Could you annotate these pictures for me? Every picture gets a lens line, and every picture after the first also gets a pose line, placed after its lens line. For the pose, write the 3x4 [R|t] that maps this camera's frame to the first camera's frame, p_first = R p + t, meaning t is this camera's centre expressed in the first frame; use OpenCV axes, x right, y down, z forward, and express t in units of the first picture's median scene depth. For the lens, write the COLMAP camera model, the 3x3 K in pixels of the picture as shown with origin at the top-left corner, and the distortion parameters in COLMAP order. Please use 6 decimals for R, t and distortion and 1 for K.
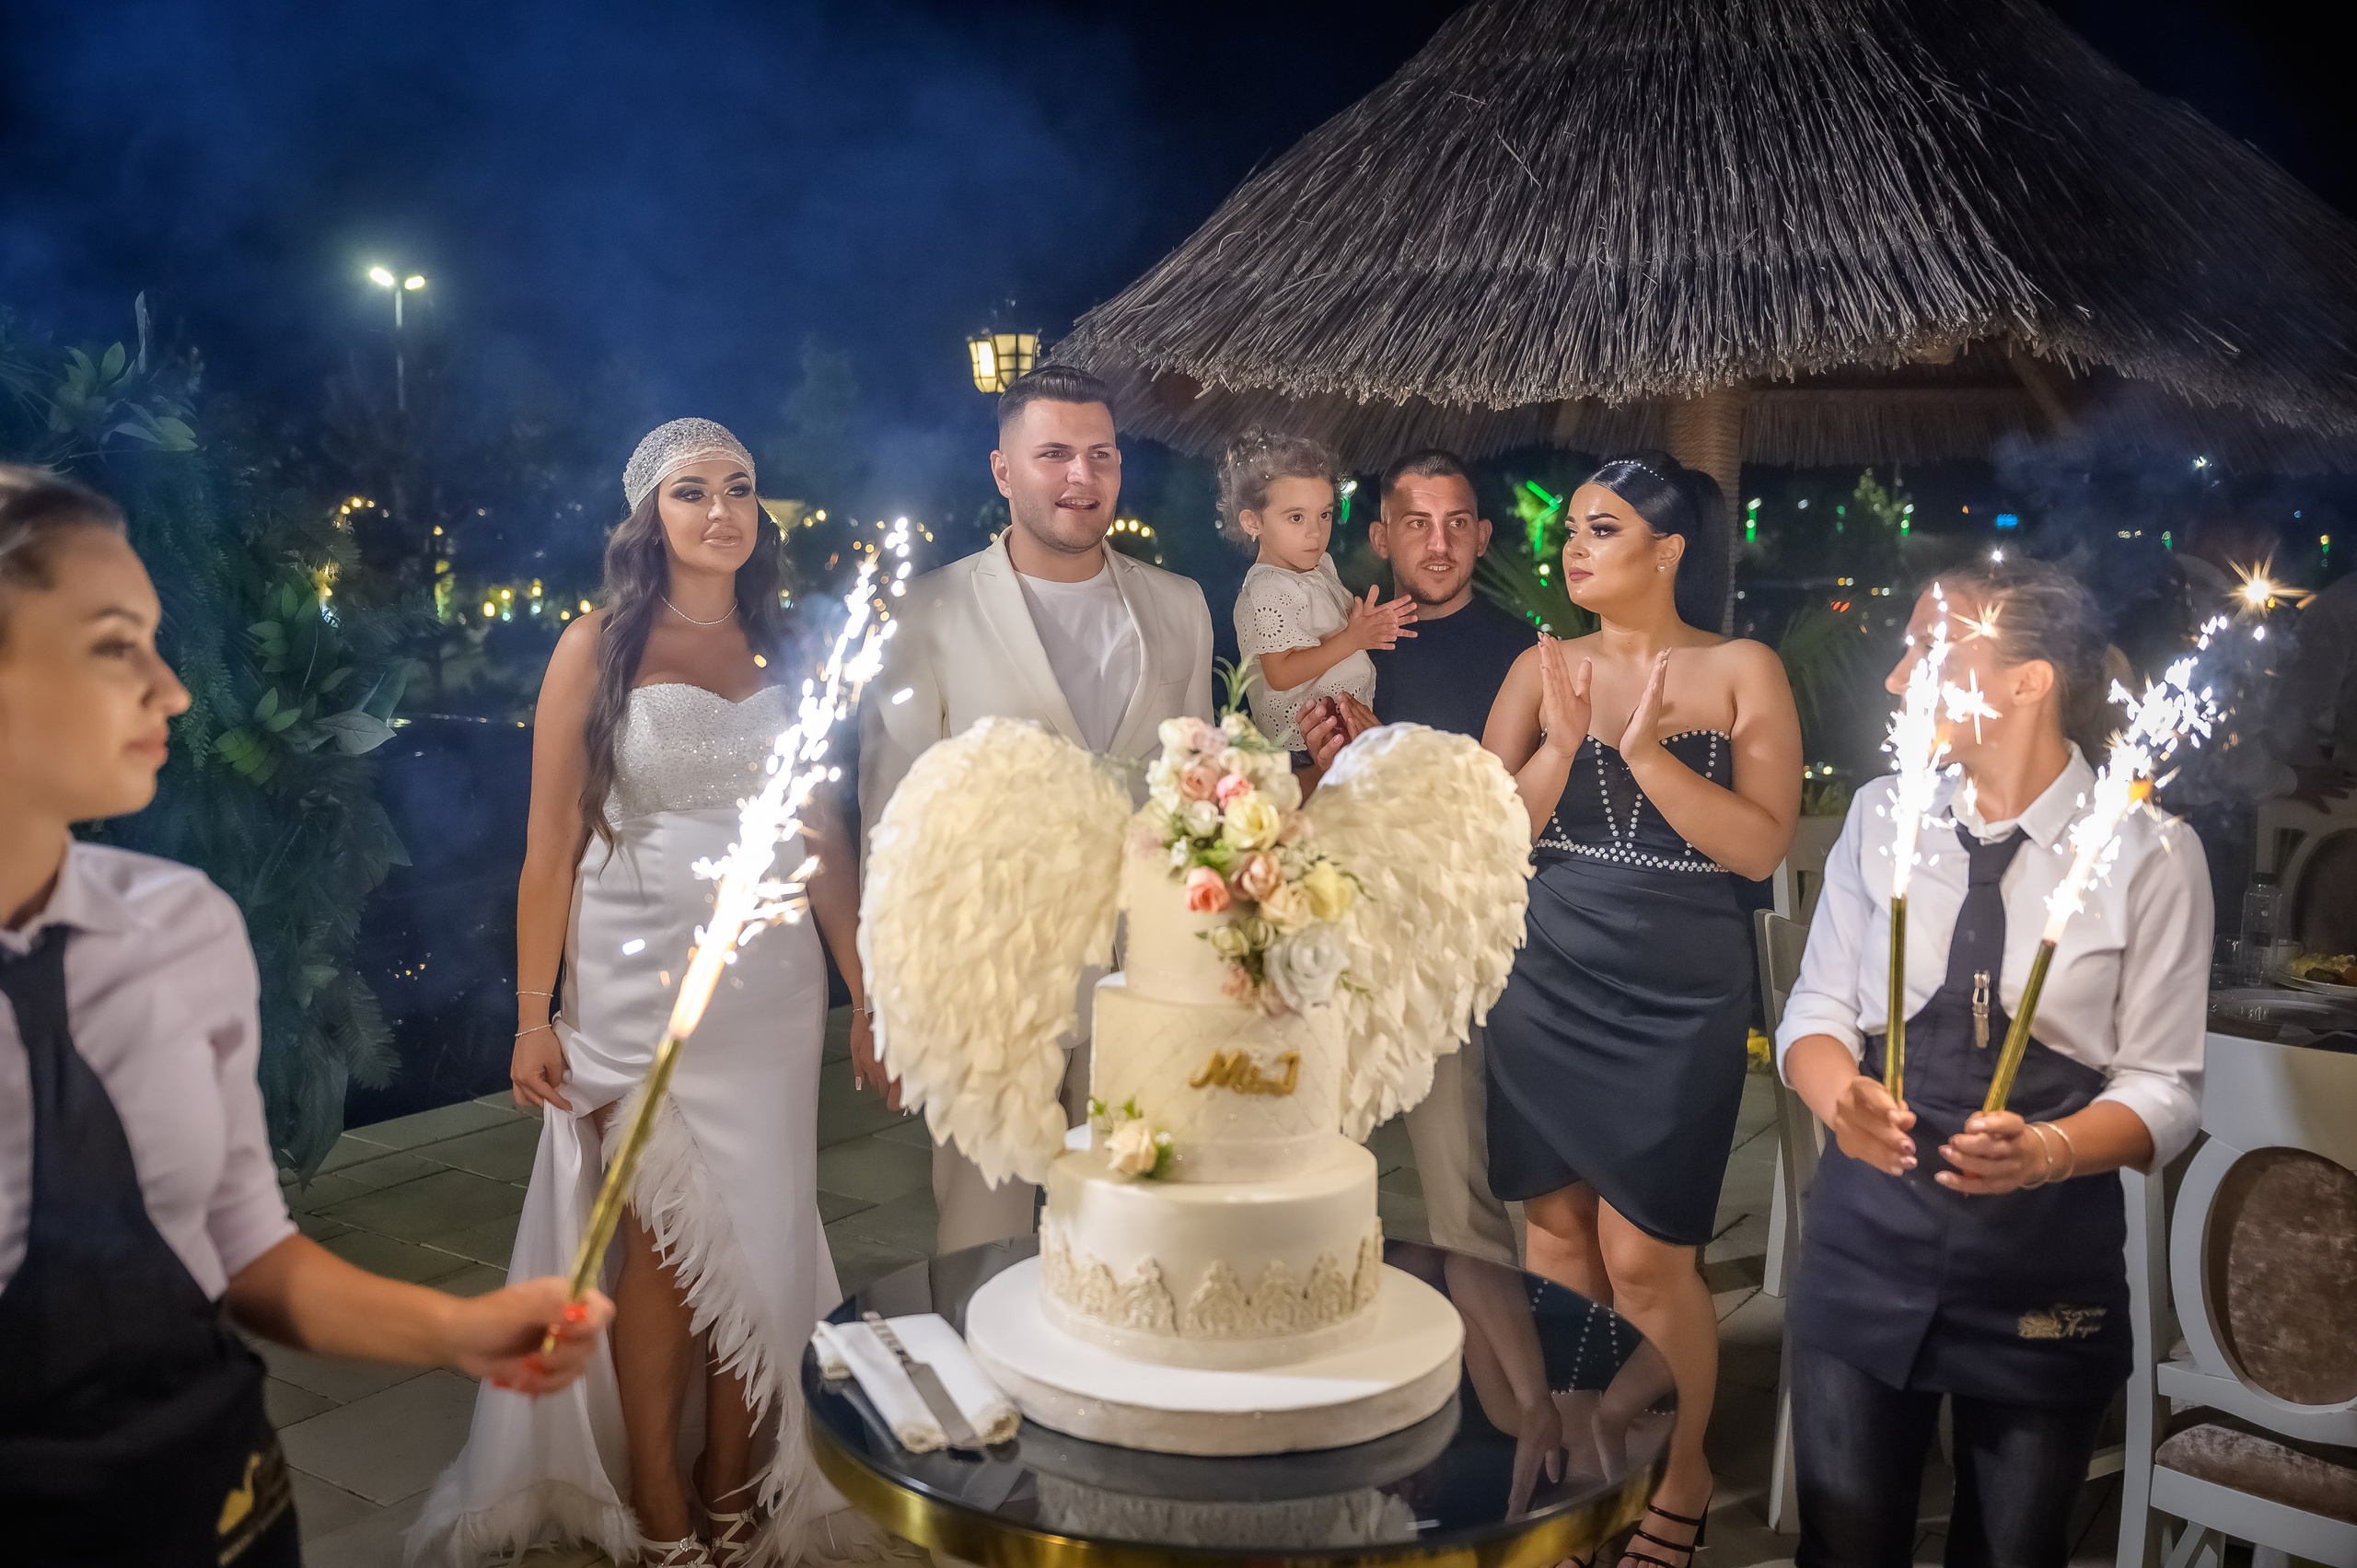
lens RADIAL K [[2183.7, 0, 1166.2], [0, 2183.7, 787.4], [0, 0, 1]] dist [0.004658, 0.000000]
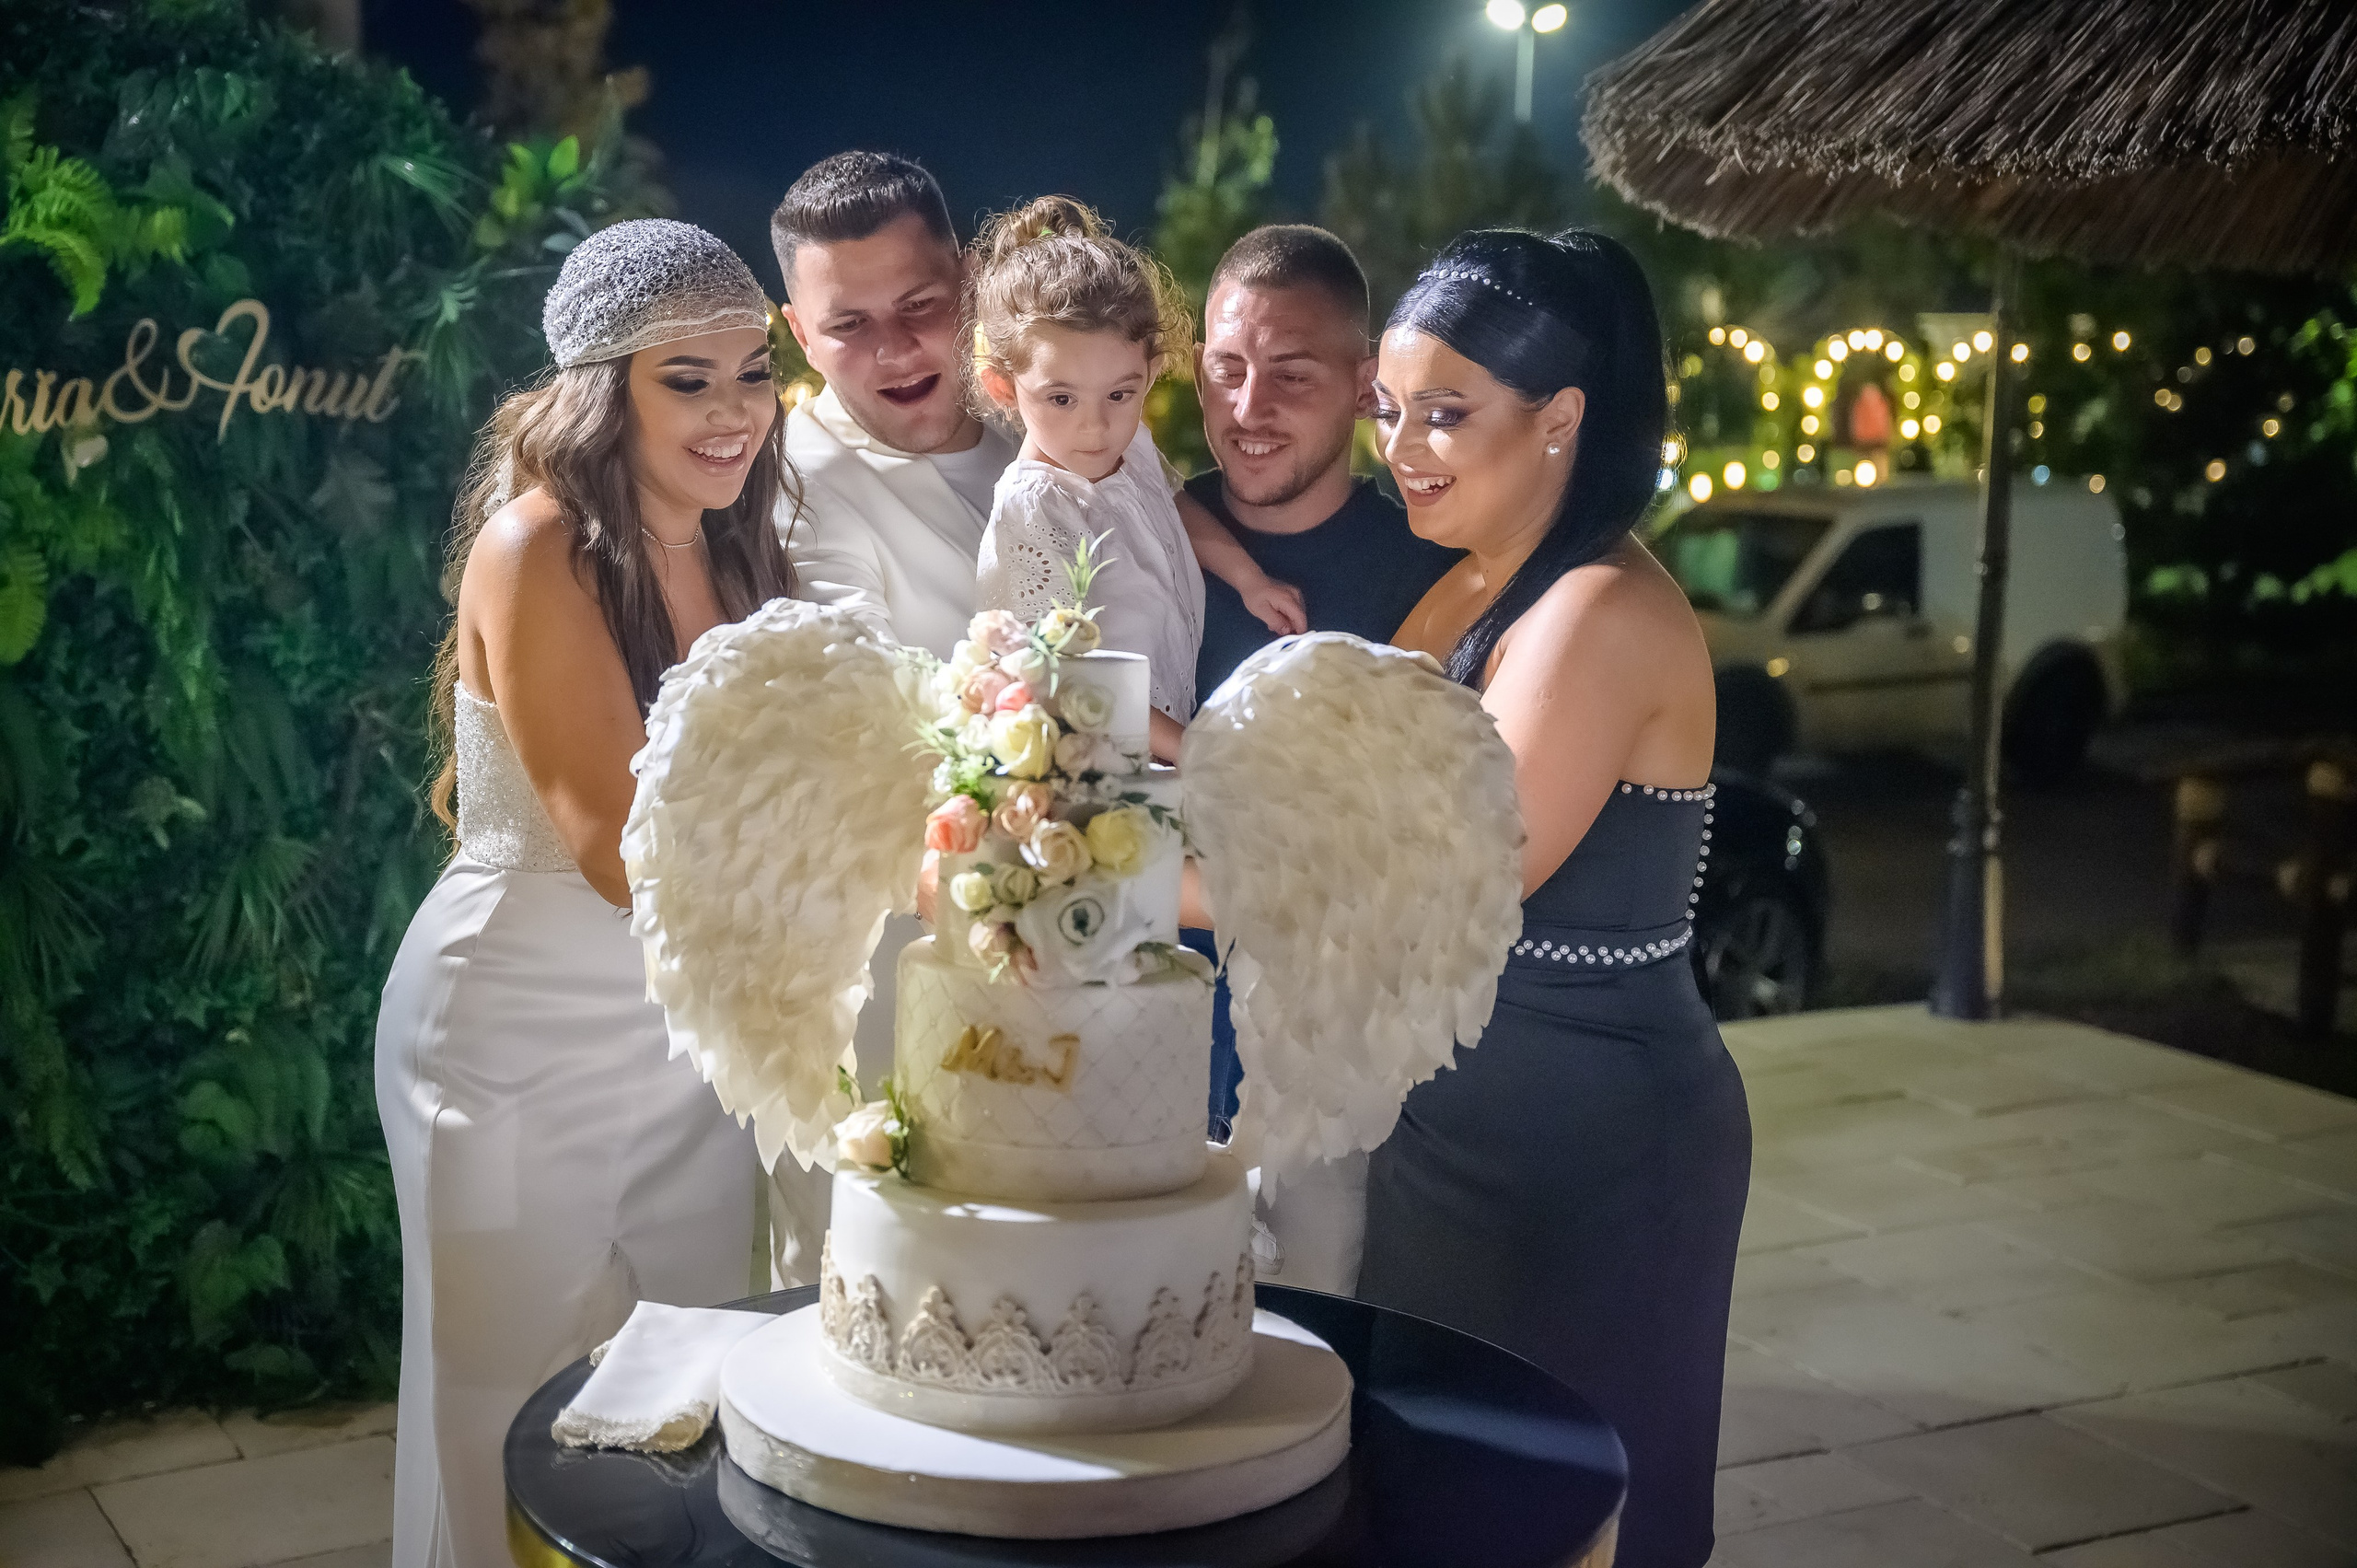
lens RADIAL K [[3140.7, 0, 1180.9], [0, 3140.7, 805.9], [0, 0, 1]] dist [0.175084, 0.000000]
pose [[0.897283, 0.066143, -0.436472, 0.338320], [-0.057160, 0.997796, 0.033699, -0.001971], [0.437739, -0.005289, 0.899087, -0.000445]]
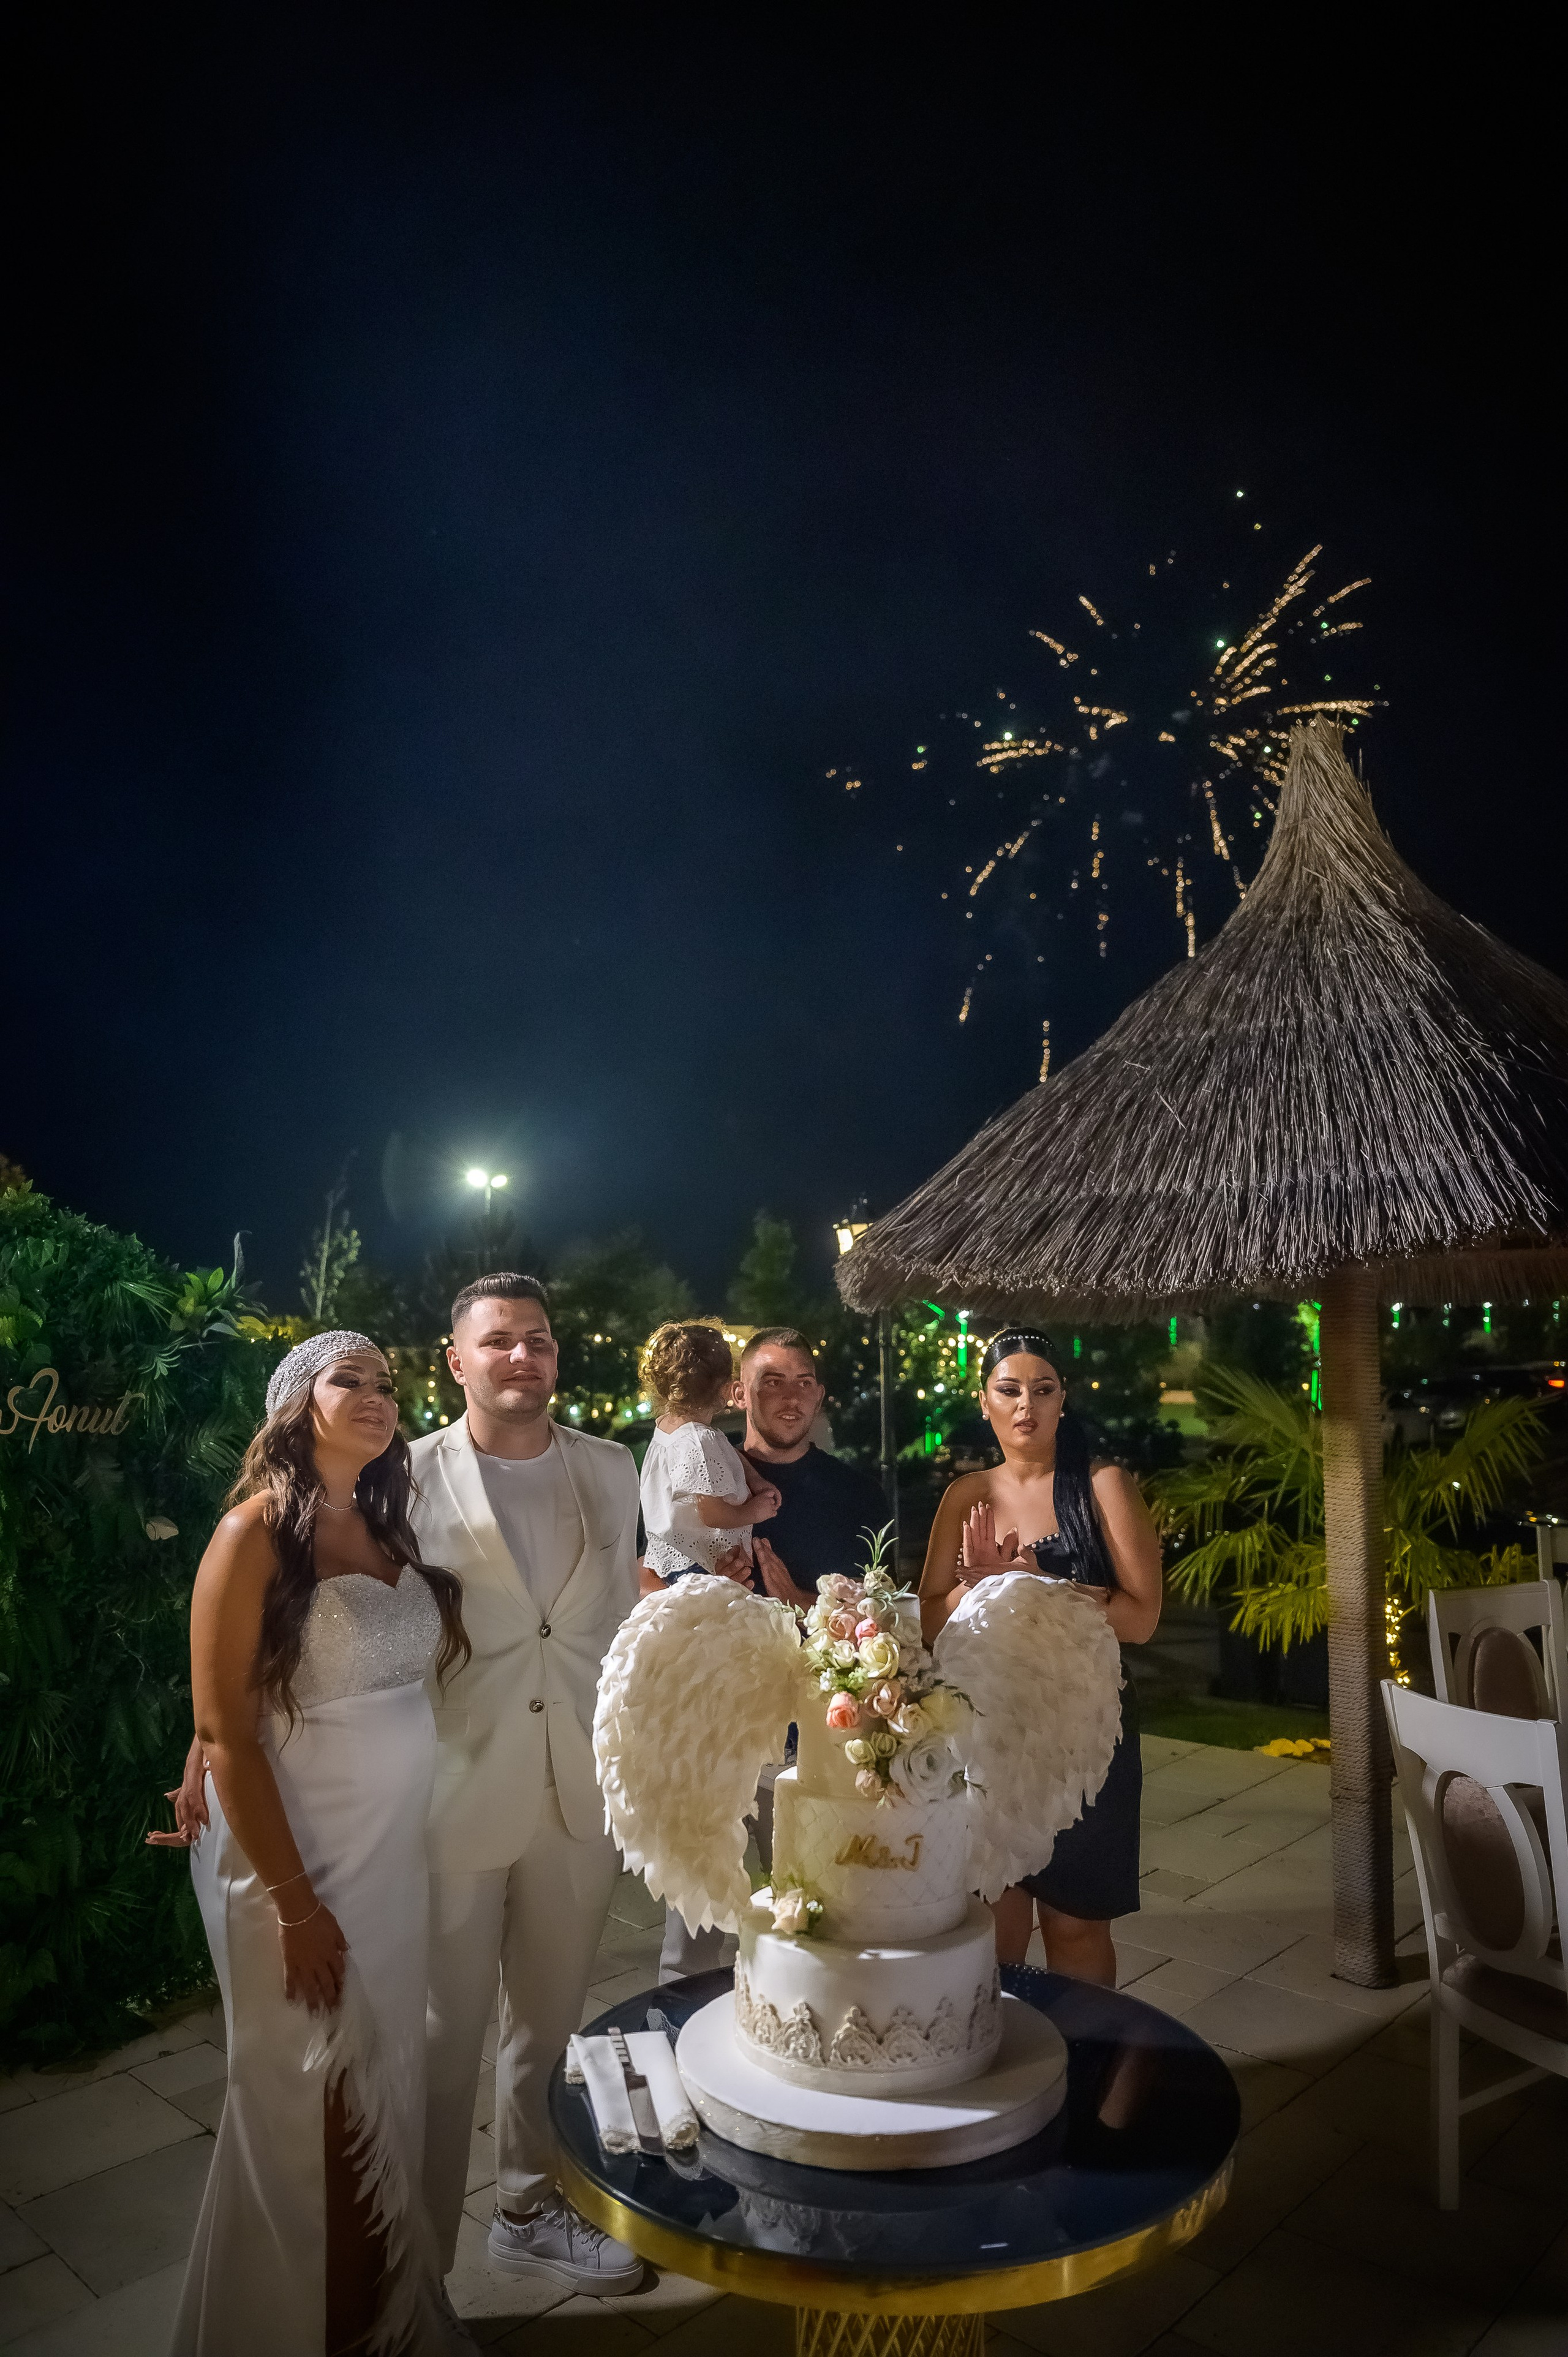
lens RADIAL K [[1628.3, 0, 787.3], [0, 1628.3, 1170.8], [0, 0, 1]] dist [-0.136064, 0.087981]
pose [[0.987593, -0.039740, -0.151921, 0.081526], [0.005472, 0.975570, -0.219620, -0.032530], [0.156937, 0.216064, 0.963684, 0.000205]]
